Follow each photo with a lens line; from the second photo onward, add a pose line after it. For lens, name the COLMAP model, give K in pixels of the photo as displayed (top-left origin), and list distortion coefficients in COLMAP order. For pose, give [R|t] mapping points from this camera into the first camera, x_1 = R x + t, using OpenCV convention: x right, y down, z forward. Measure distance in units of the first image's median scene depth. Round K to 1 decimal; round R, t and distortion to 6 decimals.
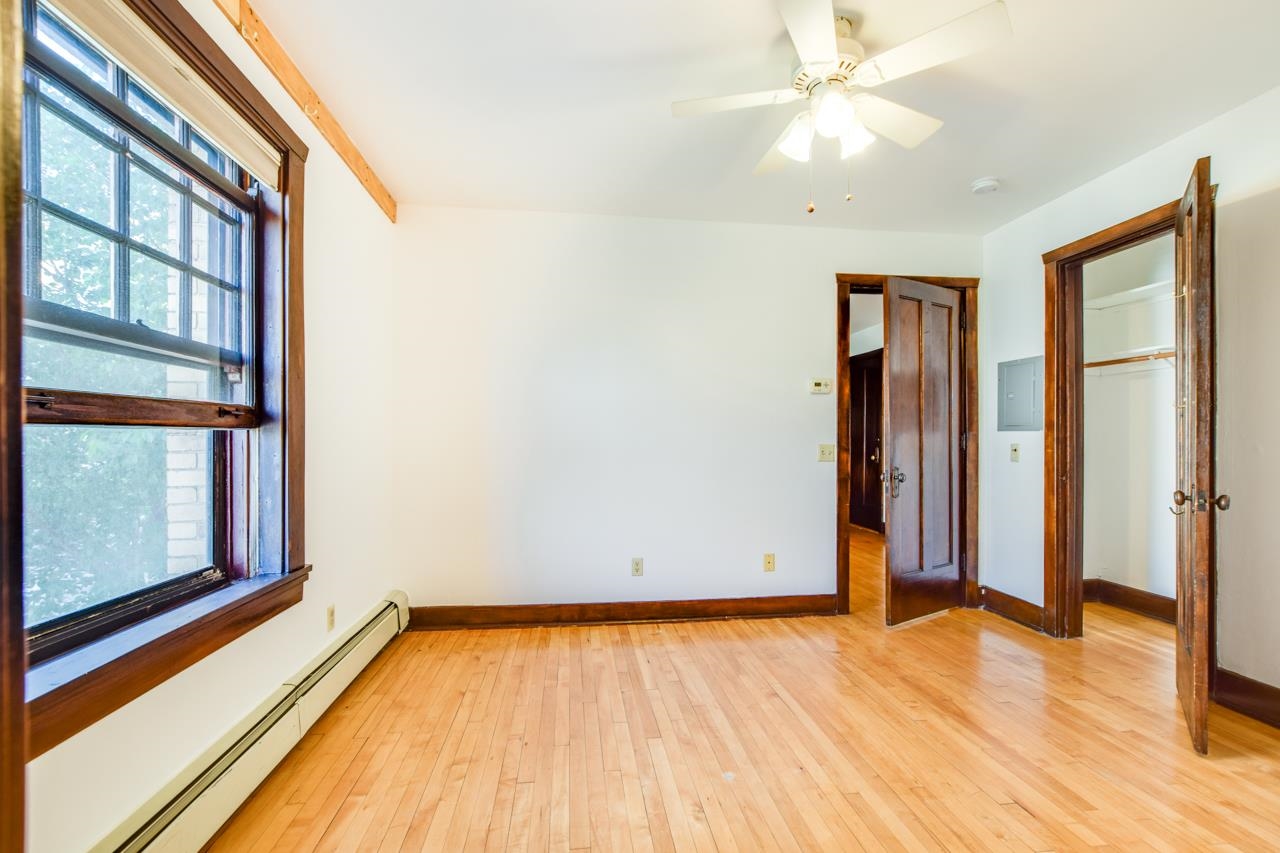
lens RADIAL K [[563.6, 0, 640.6], [0, 563.6, 441.5], [0, 0, 1]] dist [-0.000630, -0.000040]
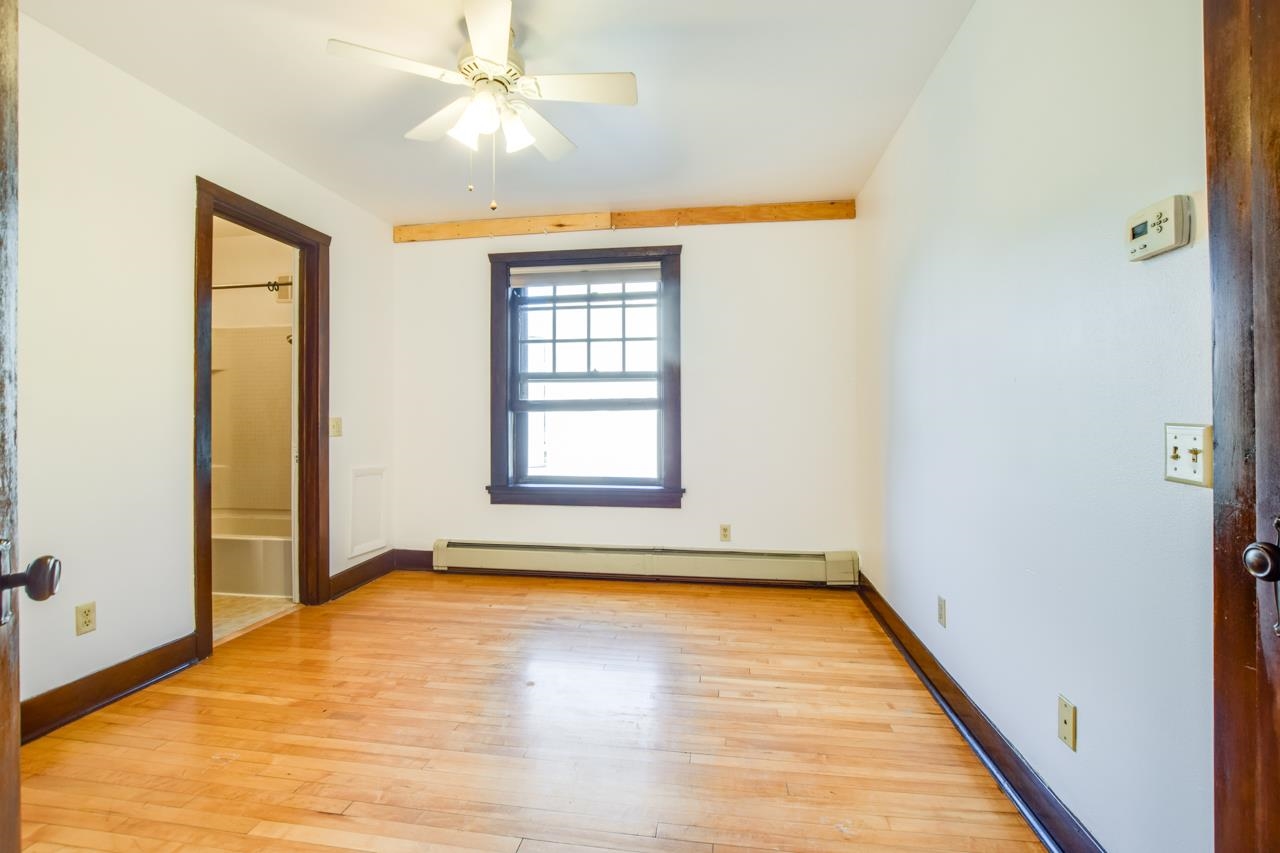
lens RADIAL K [[562.7, 0, 644.1], [0, 562.7, 416.2], [0, 0, 1]] dist [-0.038795, 0.006019]
pose [[-0.258579, -0.000713, -0.965990, 0.745983], [0.000352, 1.000000, -0.000833, 0.000114], [0.965990, -0.000556, -0.258579, 0.906400]]
